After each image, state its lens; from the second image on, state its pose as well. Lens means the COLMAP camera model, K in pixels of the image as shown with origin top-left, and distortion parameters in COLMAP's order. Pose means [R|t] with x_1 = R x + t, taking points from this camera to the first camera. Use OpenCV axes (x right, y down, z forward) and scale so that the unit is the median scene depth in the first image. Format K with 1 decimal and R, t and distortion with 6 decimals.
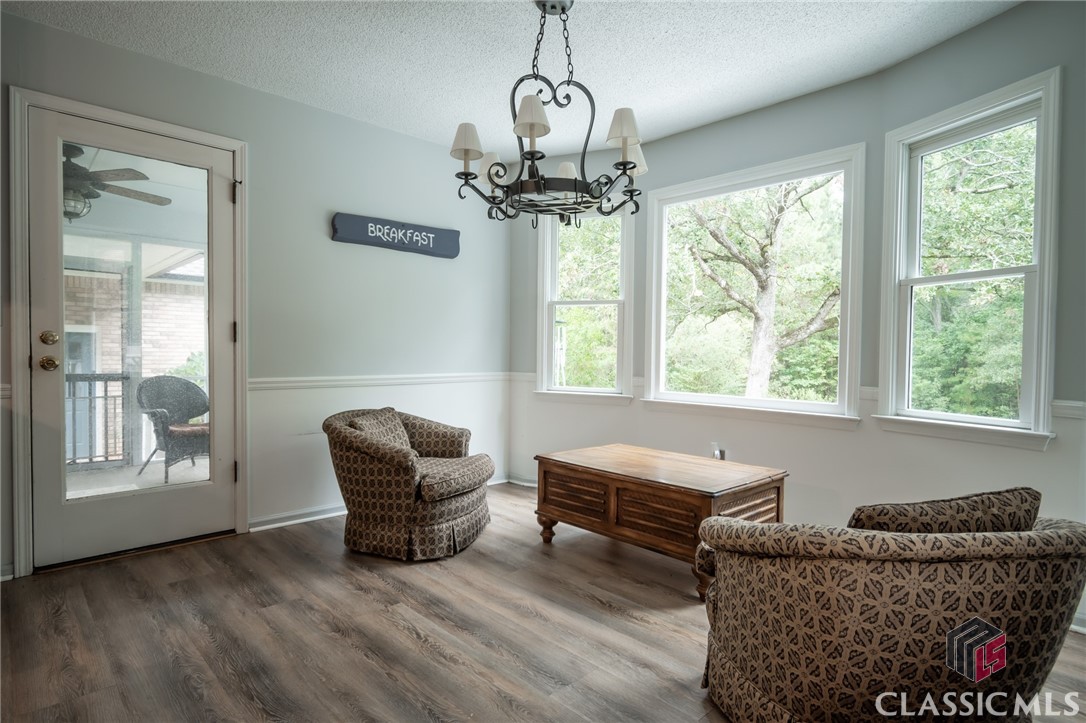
lens RADIAL K [[572.1, 0, 553.1], [0, 572.1, 363.8], [0, 0, 1]] dist [0.000440, 0.000404]
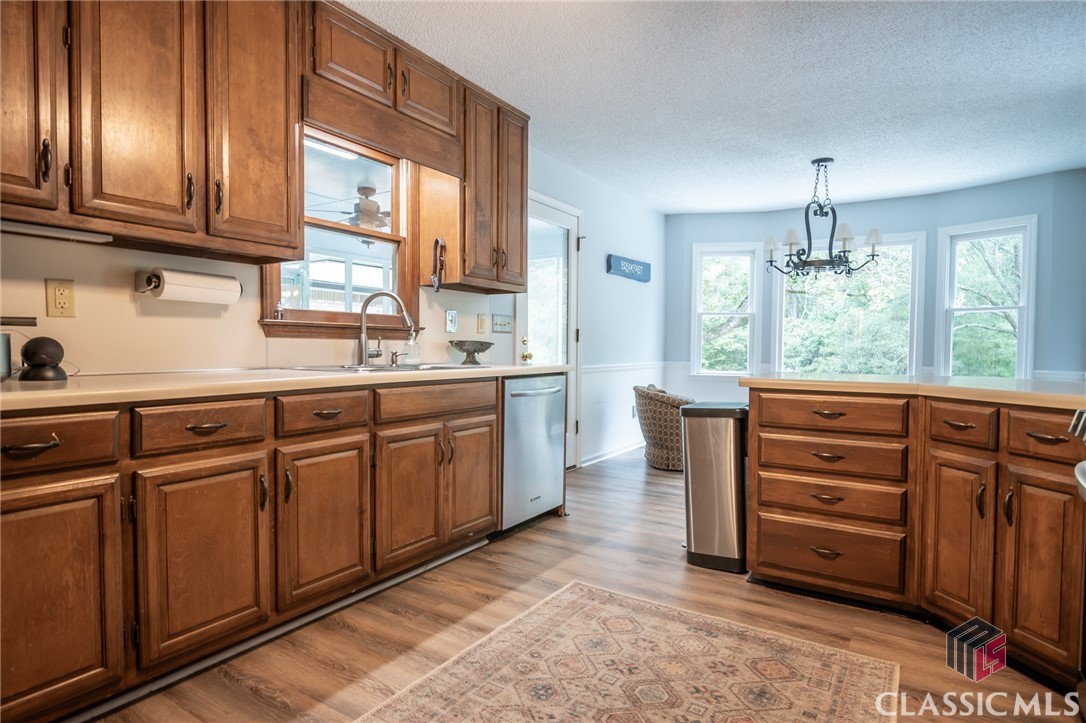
lens RADIAL K [[592.1, 0, 548.4], [0, 592.1, 364.2], [0, 0, 1]] dist [0.002999, -0.002424]
pose [[0.972197, -0.009755, 0.233962, -0.916084], [0.006748, 0.999884, 0.013651, -0.000928], [-0.234068, -0.011693, 0.972150, -0.471852]]
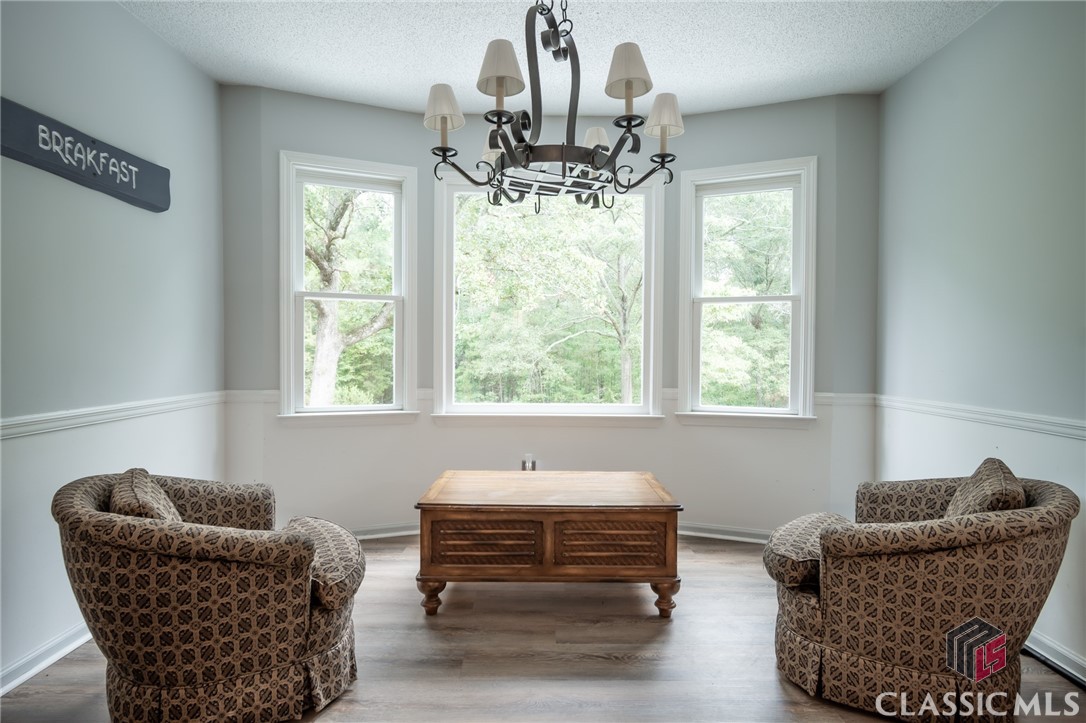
lens RADIAL K [[592.1, 0, 542.5], [0, 592.1, 365.1], [0, 0, 1]] dist [0.002999, -0.002424]
pose [[0.693756, -0.025265, 0.719767, -0.420131], [0.018664, 0.999680, 0.017101, -0.027464], [-0.719968, 0.001570, 0.694005, 0.309667]]
